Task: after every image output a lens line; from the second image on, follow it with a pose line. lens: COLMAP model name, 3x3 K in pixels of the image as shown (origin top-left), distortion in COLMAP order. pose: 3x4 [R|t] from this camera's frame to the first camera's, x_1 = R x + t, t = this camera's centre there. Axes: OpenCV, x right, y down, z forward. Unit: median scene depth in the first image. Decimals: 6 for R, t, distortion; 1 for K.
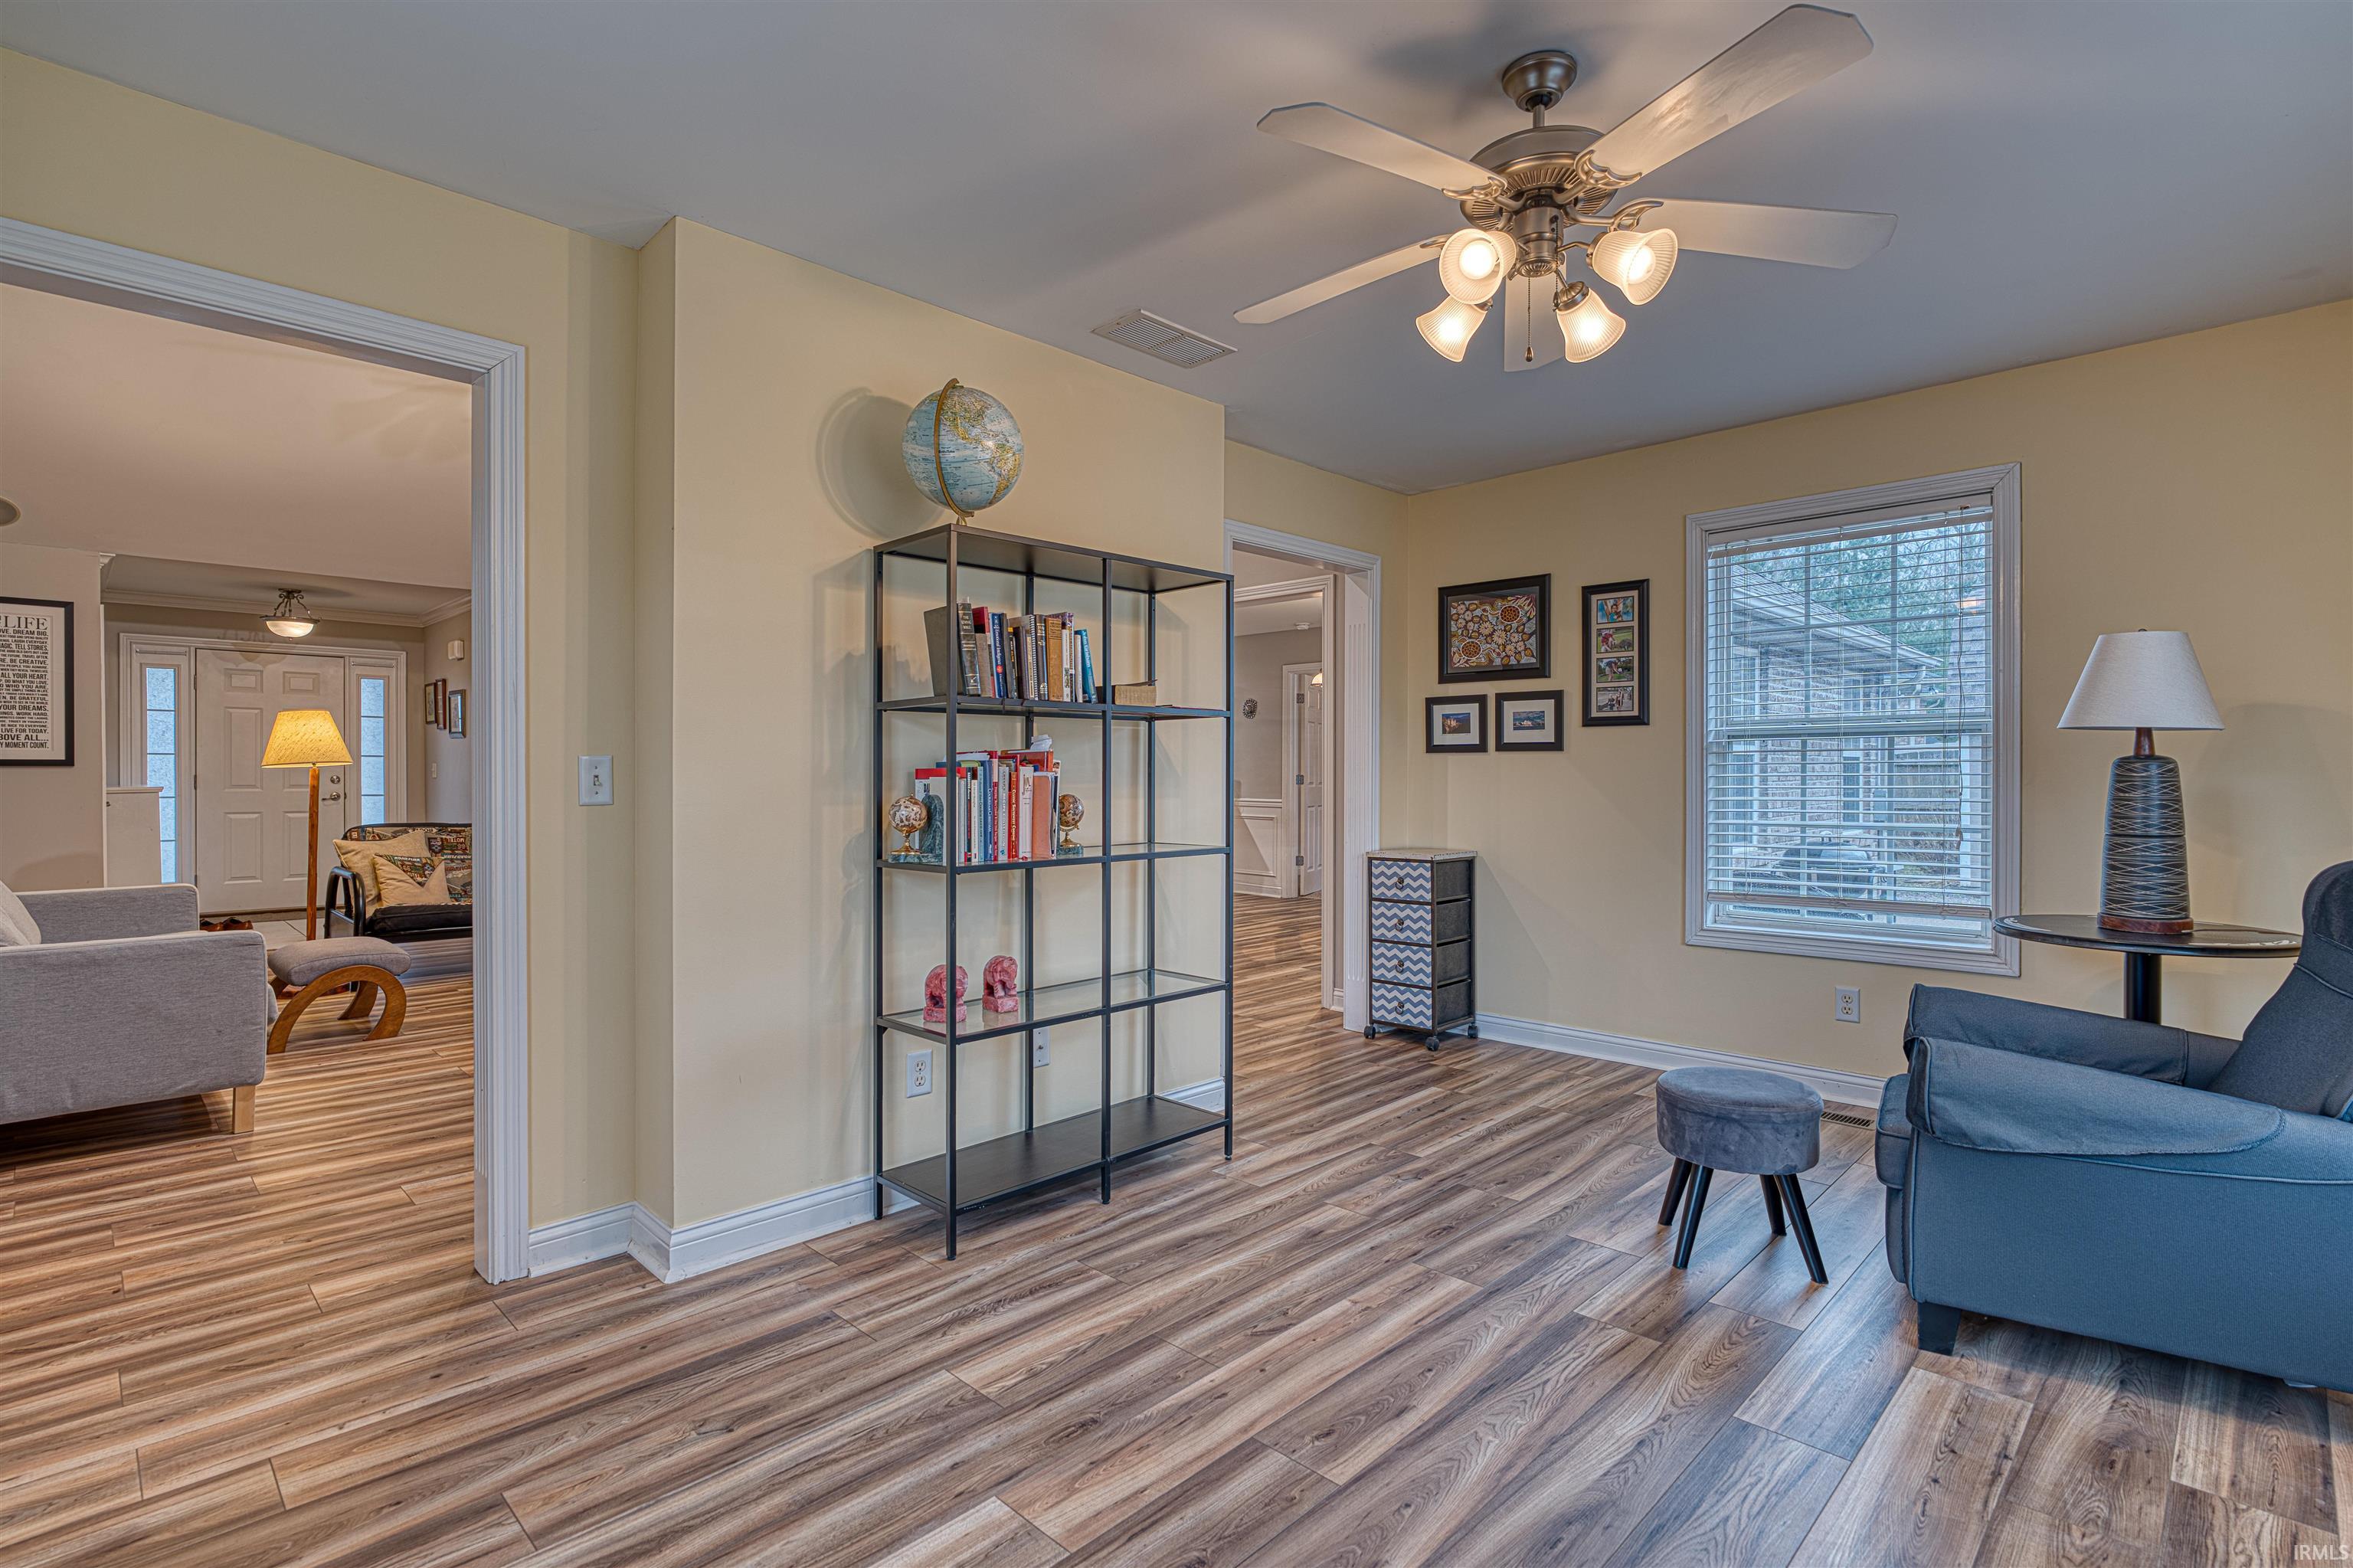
lens RADIAL K [[1109.8, 0, 1178.0], [0, 1109.8, 780.4], [0, 0, 1]] dist [-0.002794, 0.001194]
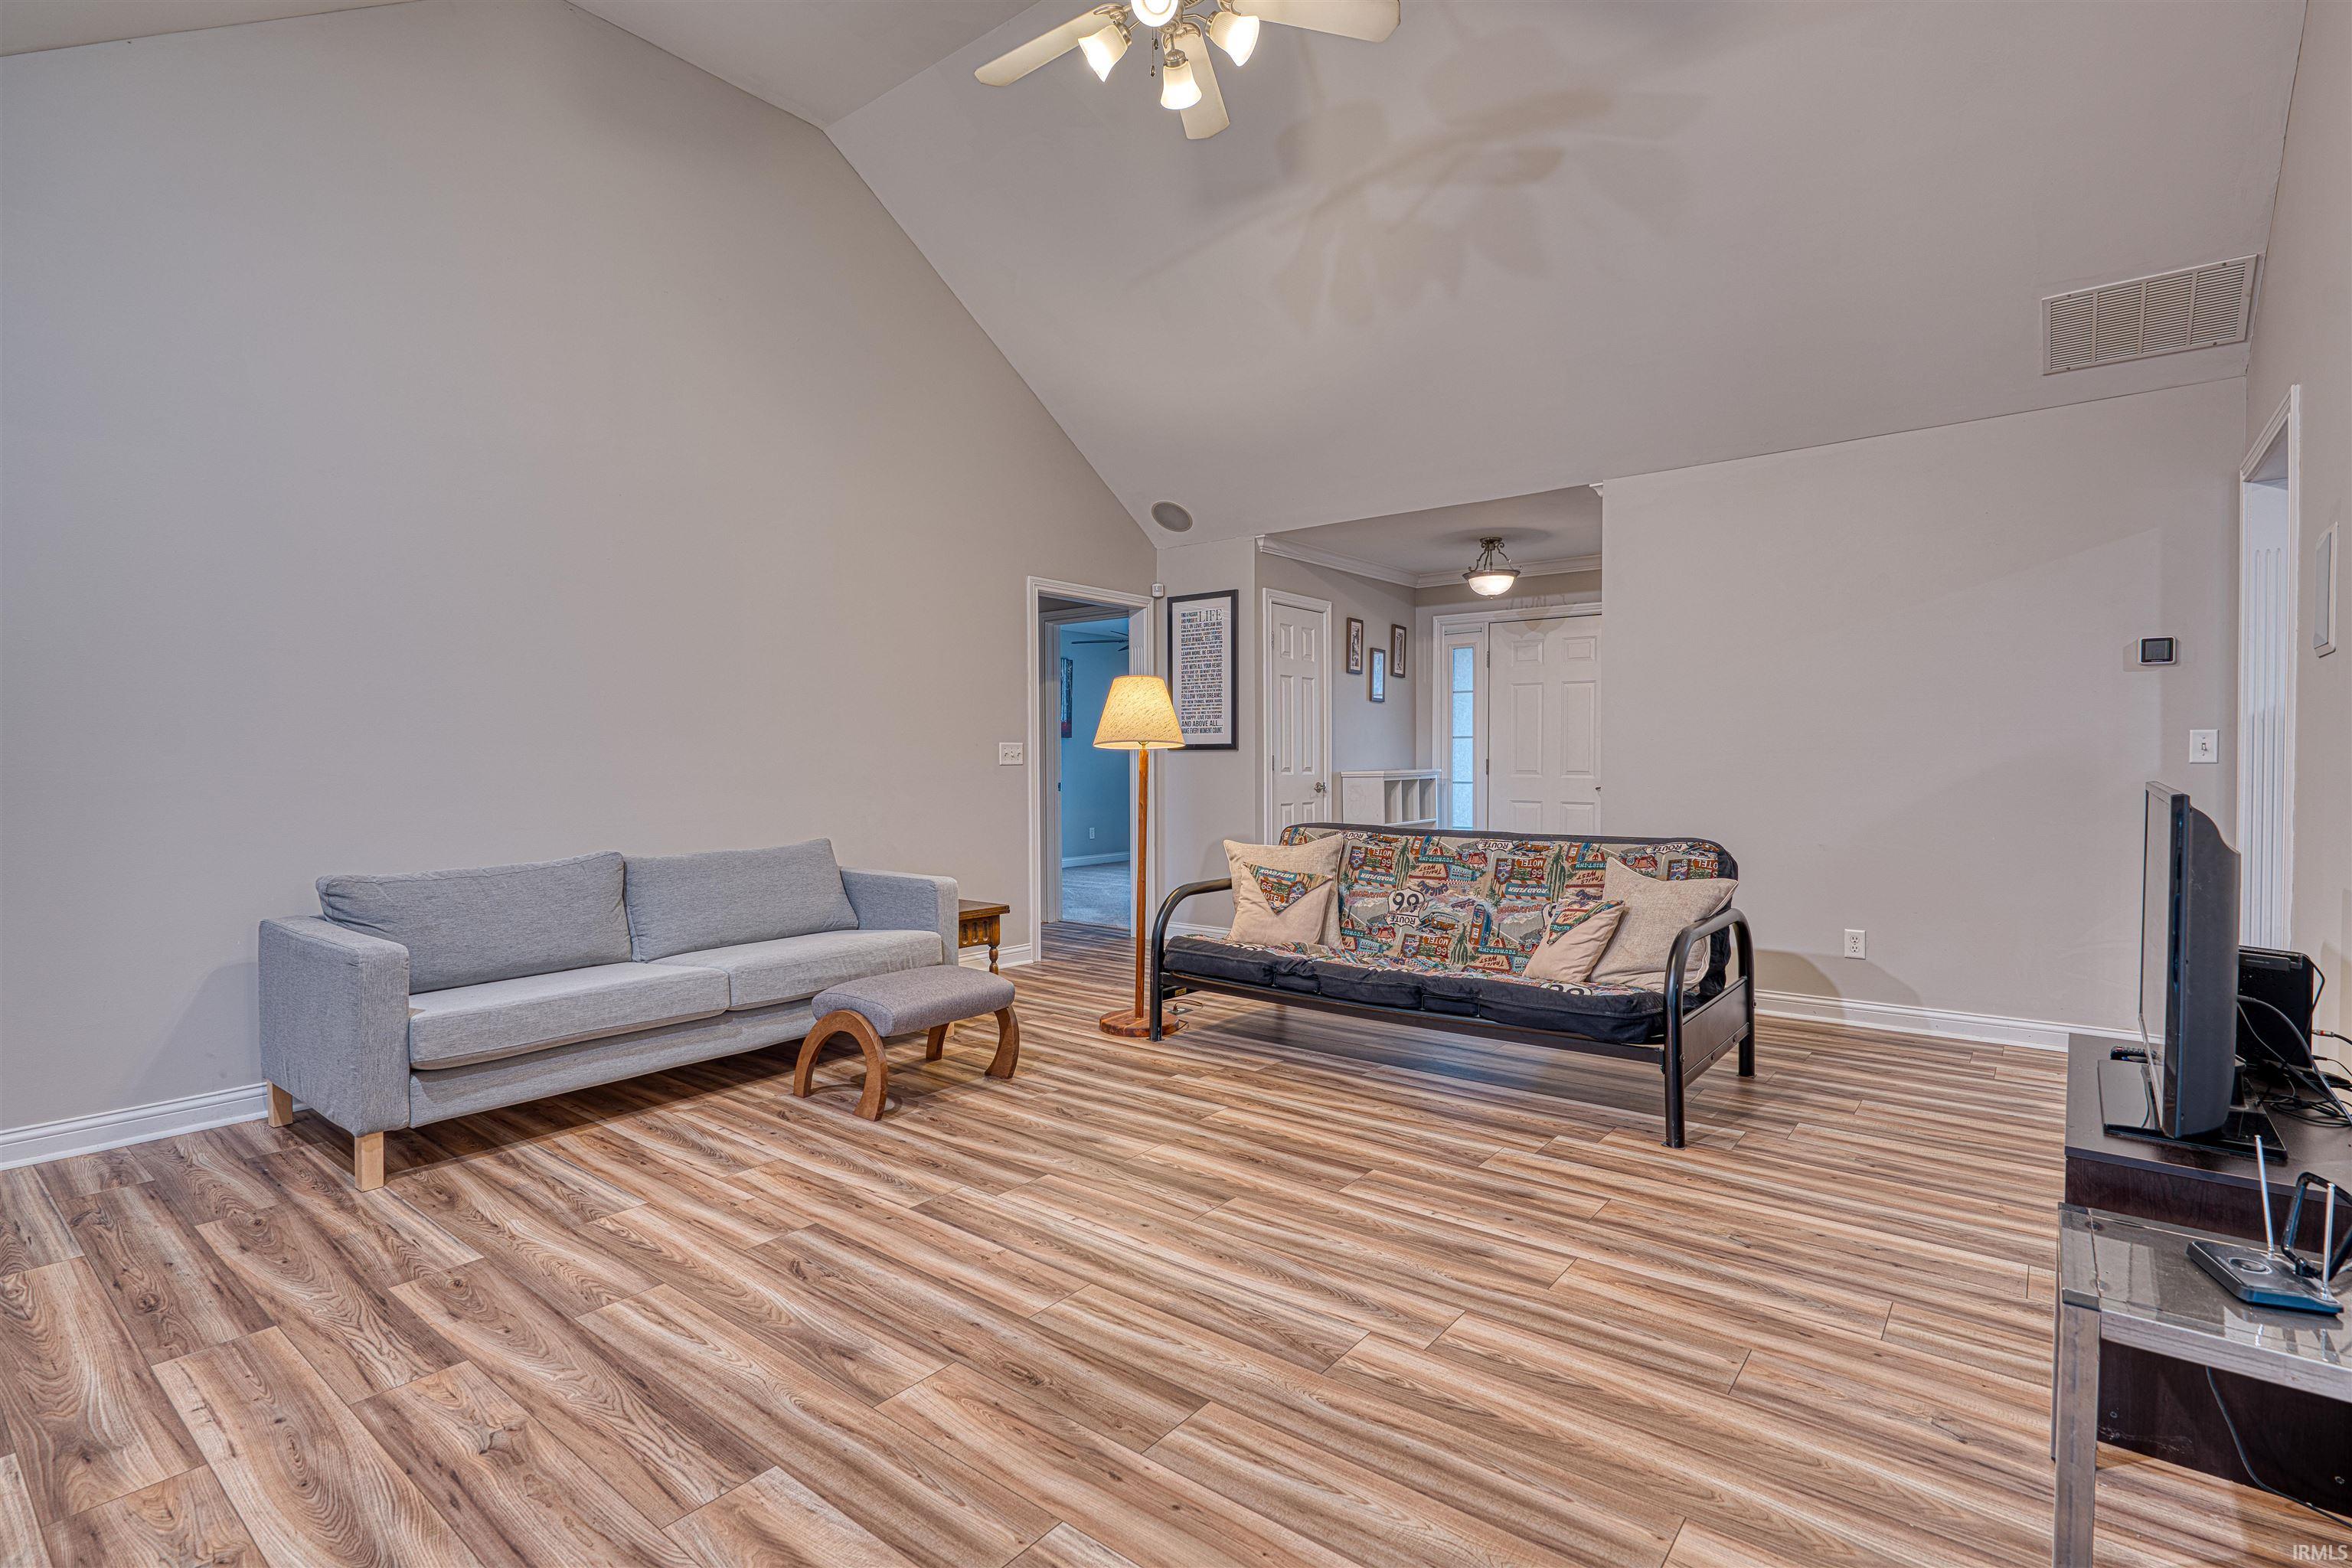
lens RADIAL K [[1109.3, 0, 1177.5], [0, 1109.3, 780.4], [0, 0, 1]] dist [-0.002794, 0.001194]
pose [[0.104934, 0.018043, -0.994316, 0.017961], [-0.007107, 0.999823, 0.017393, -0.002479], [0.994454, 0.005241, 0.105044, 0.840789]]
